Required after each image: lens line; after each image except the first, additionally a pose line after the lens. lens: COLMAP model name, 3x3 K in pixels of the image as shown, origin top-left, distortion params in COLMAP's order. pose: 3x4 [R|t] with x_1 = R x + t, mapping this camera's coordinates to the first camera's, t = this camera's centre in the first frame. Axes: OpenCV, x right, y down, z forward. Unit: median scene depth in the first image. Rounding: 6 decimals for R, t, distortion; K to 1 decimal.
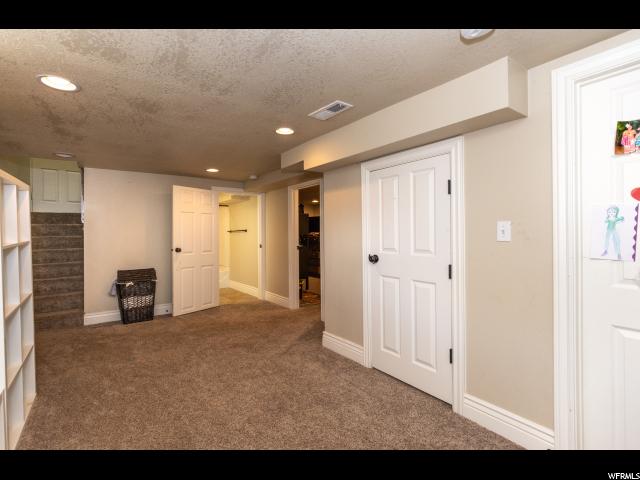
lens RADIAL K [[287.2, 0, 320.0], [0, 287.2, 240.0], [0, 0, 1]] dist [-0.000016, -0.000138]
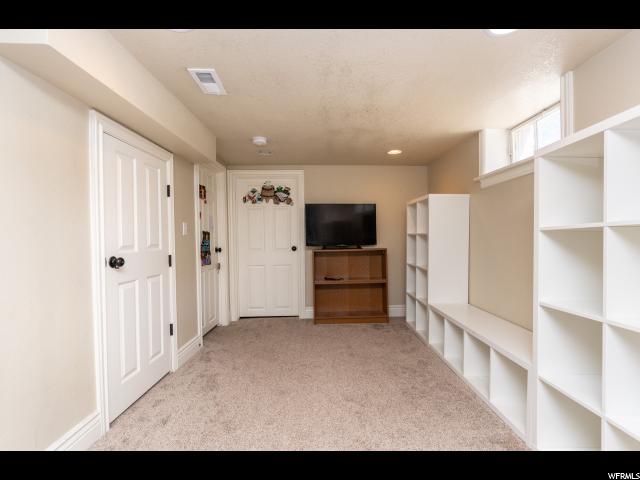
lens RADIAL K [[321.2, 0, 320.0], [0, 321.2, 240.0], [0, 0, 1]] dist [-0.001124, -0.000275]
pose [[-0.796107, 0.004094, 0.605142, -0.721653], [0.017549, 0.999713, 0.016323, 0.007580], [-0.604901, 0.023614, -0.795950, 1.414044]]
